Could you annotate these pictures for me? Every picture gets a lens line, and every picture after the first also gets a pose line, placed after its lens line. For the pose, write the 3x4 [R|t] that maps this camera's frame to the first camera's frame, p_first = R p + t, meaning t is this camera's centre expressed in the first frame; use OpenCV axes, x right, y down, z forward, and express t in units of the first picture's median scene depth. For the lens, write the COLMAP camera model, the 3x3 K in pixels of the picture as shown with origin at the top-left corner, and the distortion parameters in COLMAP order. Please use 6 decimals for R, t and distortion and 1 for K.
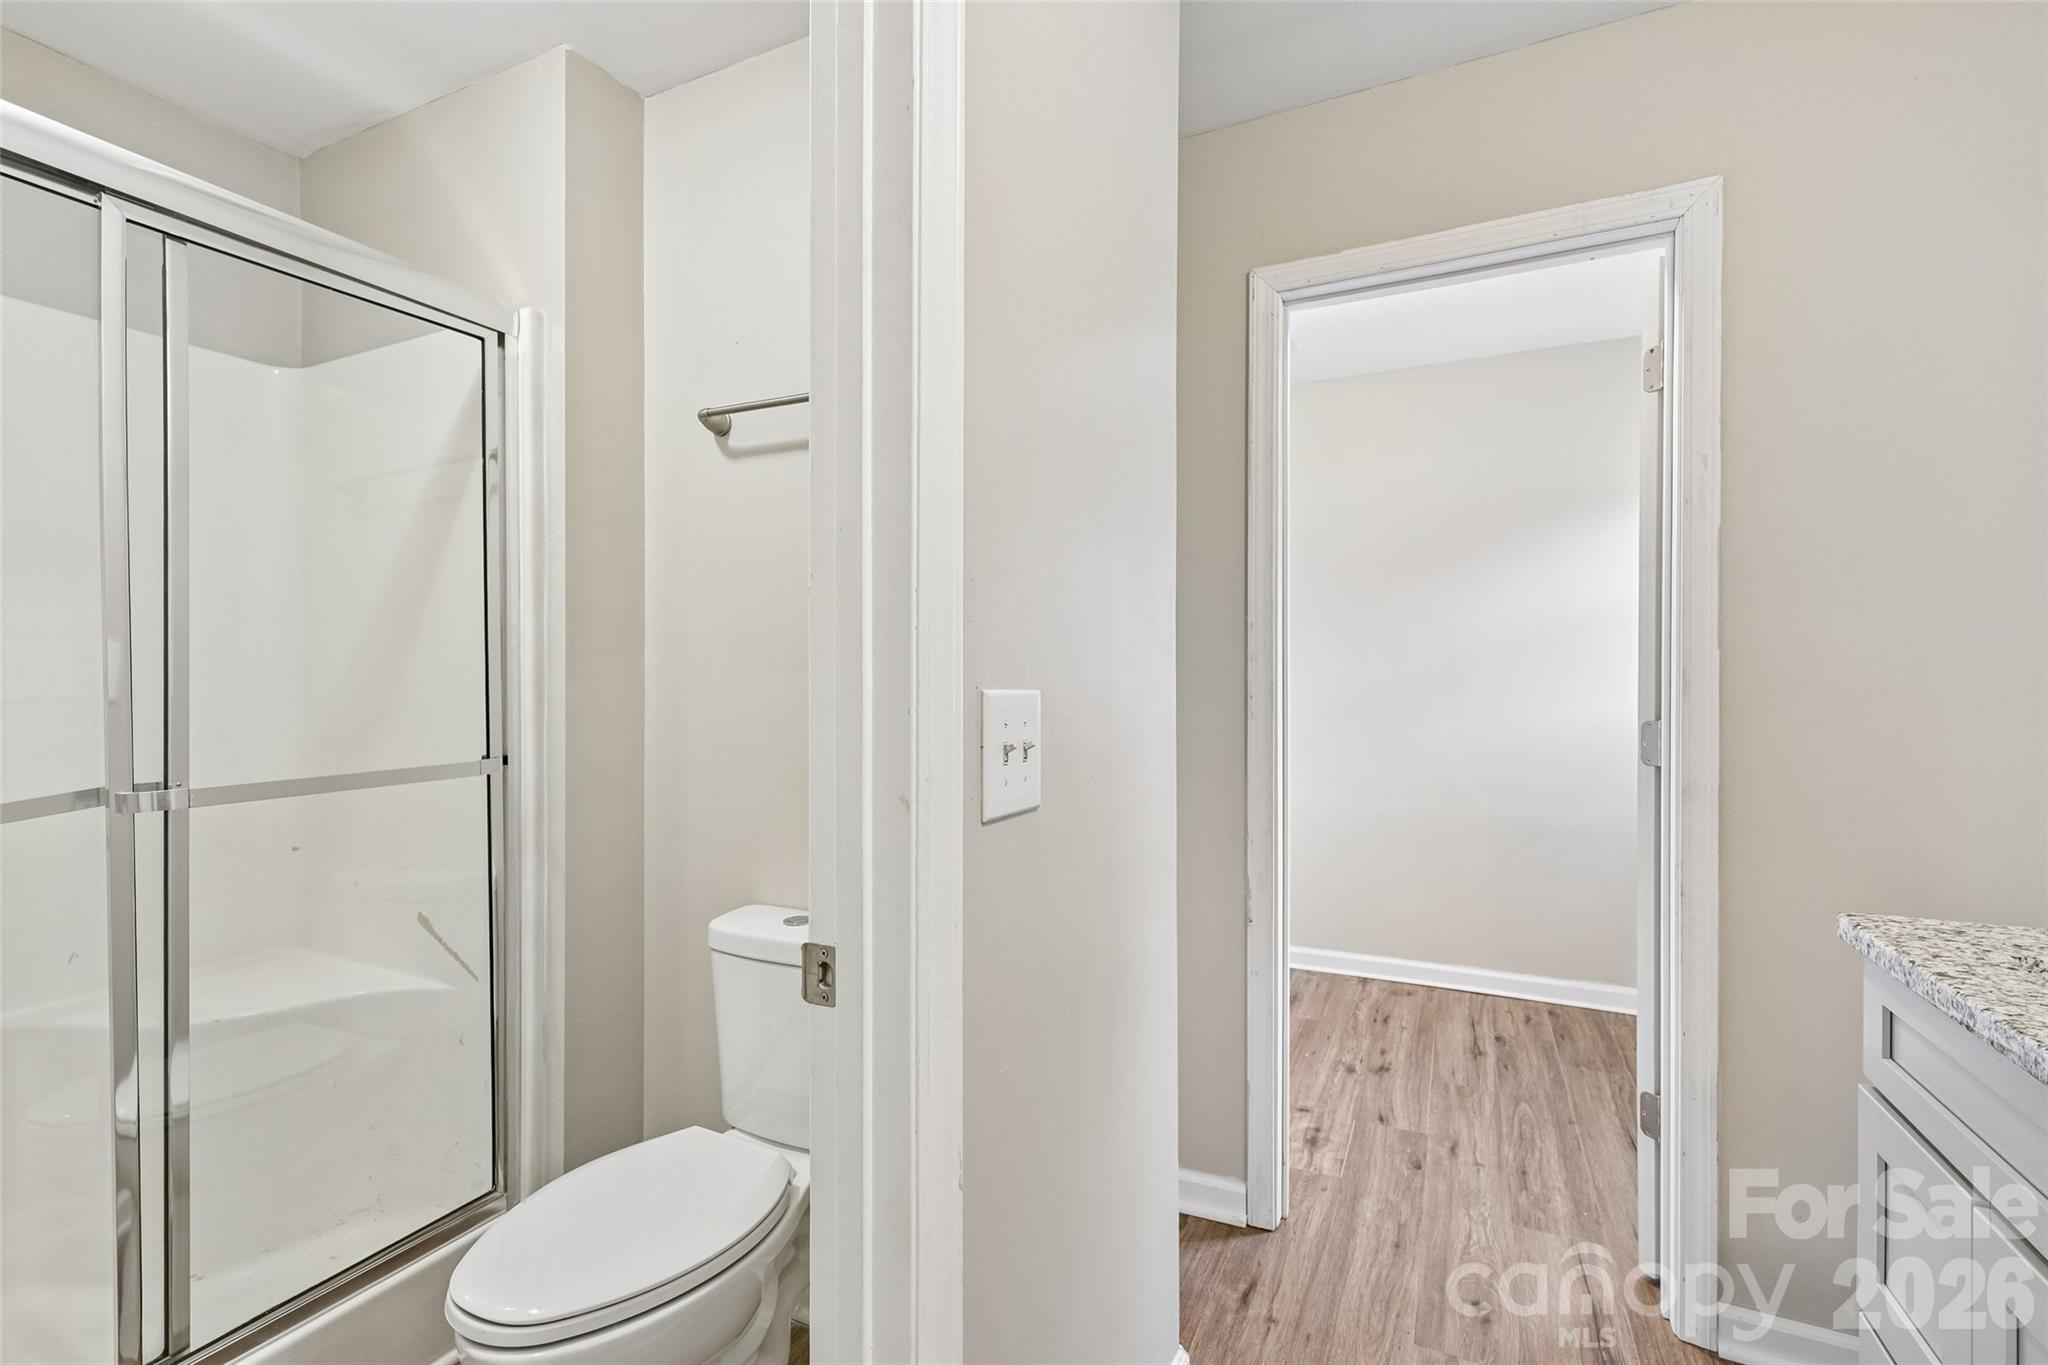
lens RADIAL K [[913.6, 0, 1011.7], [0, 913.6, 685.3], [0, 0, 1]] dist [-0.001881, -0.000312]
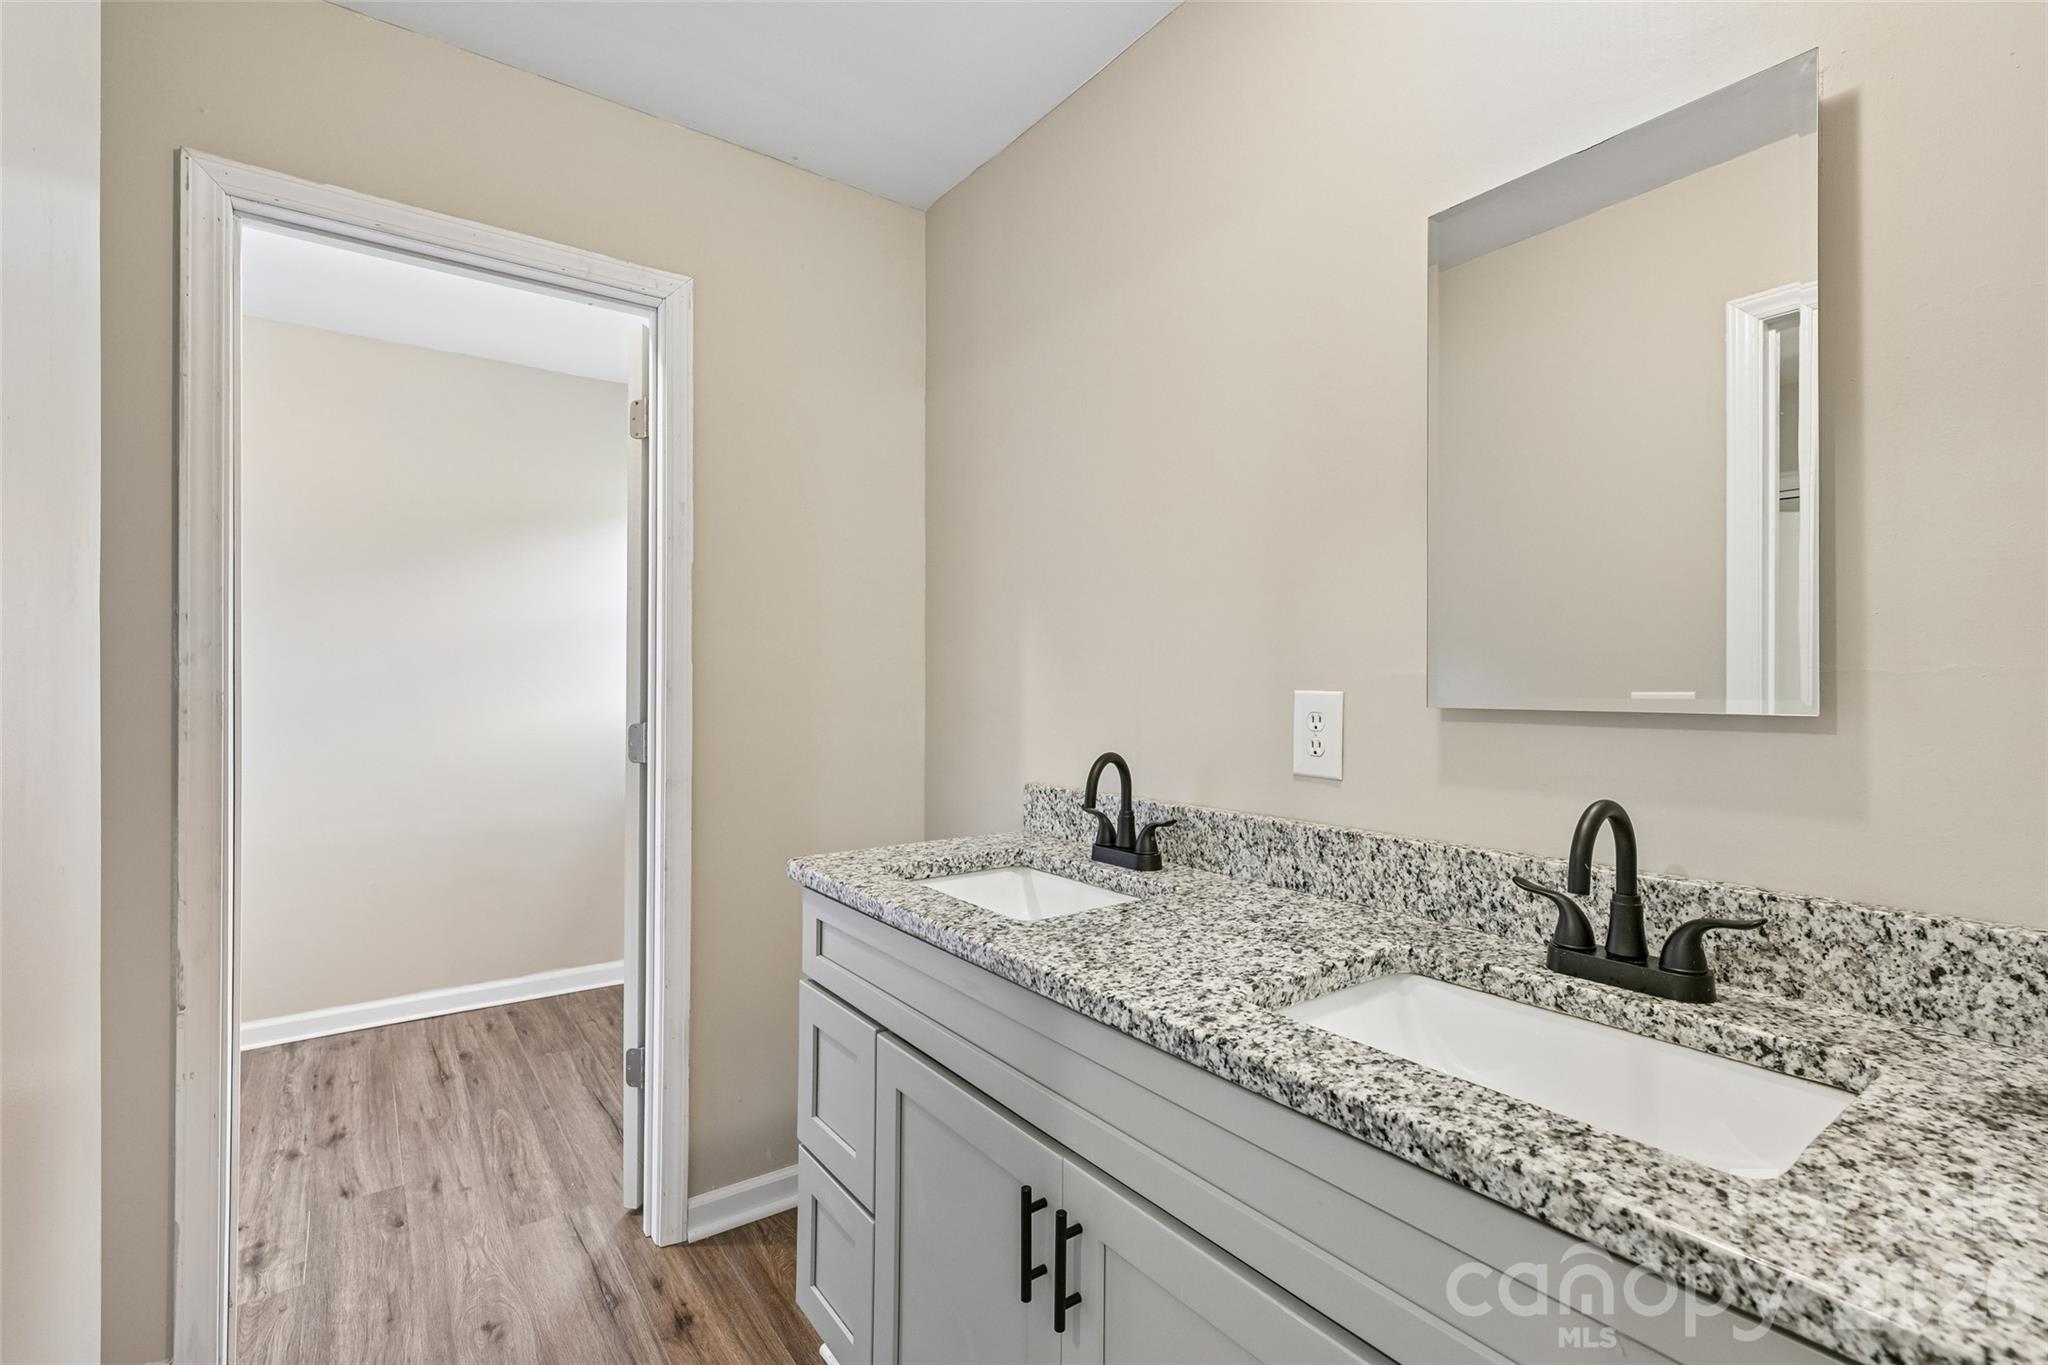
lens RADIAL K [[913.6, 0, 1023.0], [0, 913.6, 684.4], [0, 0, 1]] dist [-0.001881, -0.000312]
pose [[0.456733, 0.001686, 0.889602, -0.084378], [0.004270, 0.999983, -0.004087, -0.003033], [-0.889594, 0.005666, 0.456718, 0.032677]]
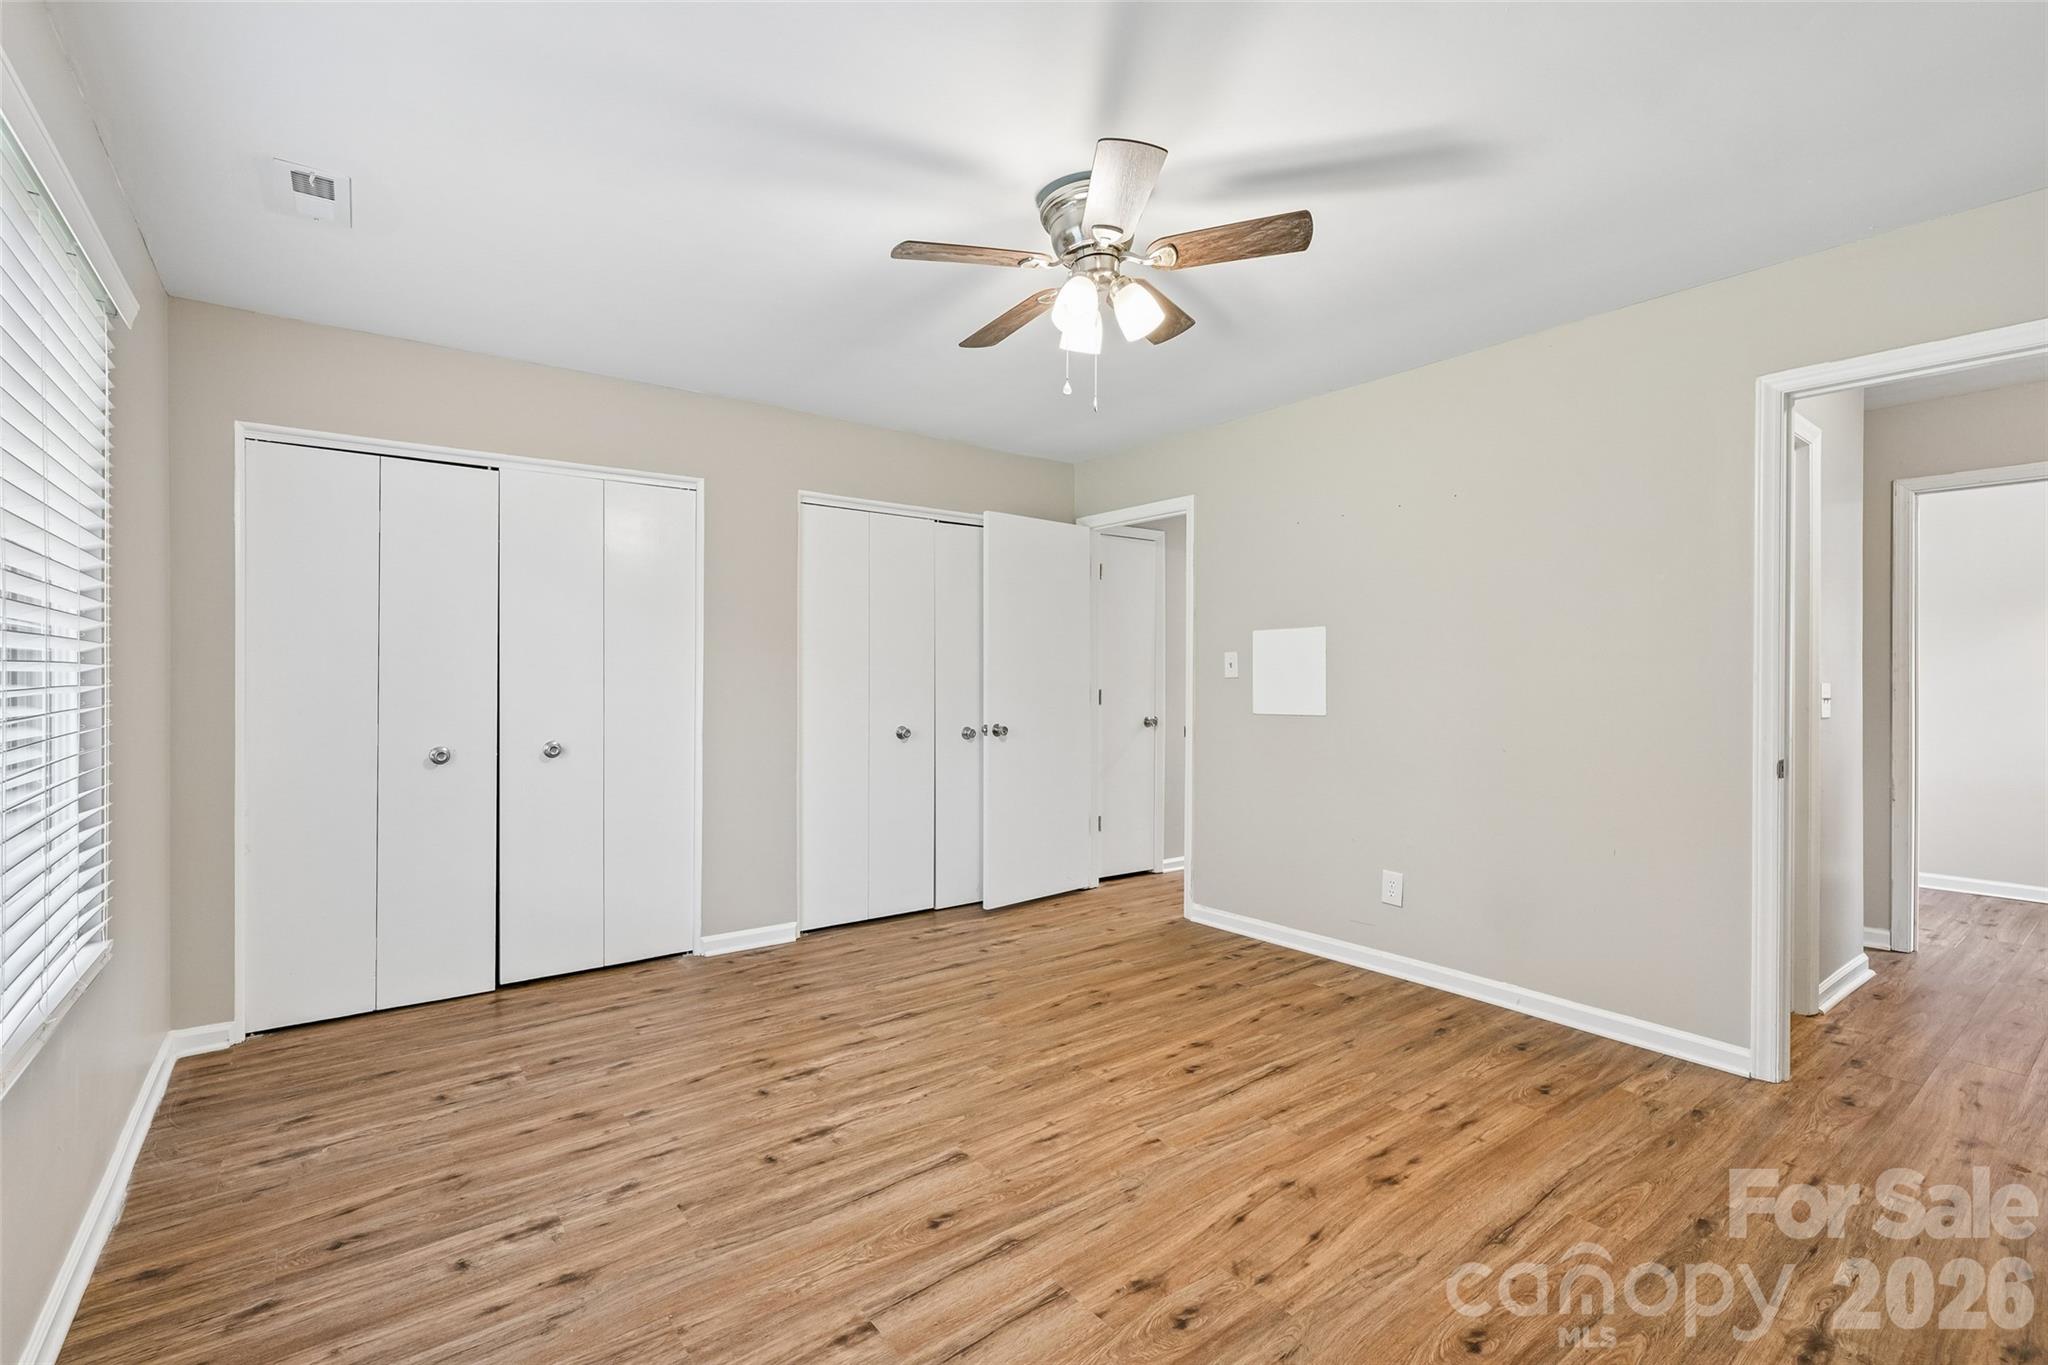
lens RADIAL K [[913.6, 0, 1024.8], [0, 913.6, 687.3], [0, 0, 1]] dist [-0.001881, -0.000312]
pose [[0.892073, 0.003594, -0.451876, -0.502392], [-0.008544, 0.999924, -0.008914, 0.038256], [0.451810, 0.011813, 0.892036, -1.547091]]
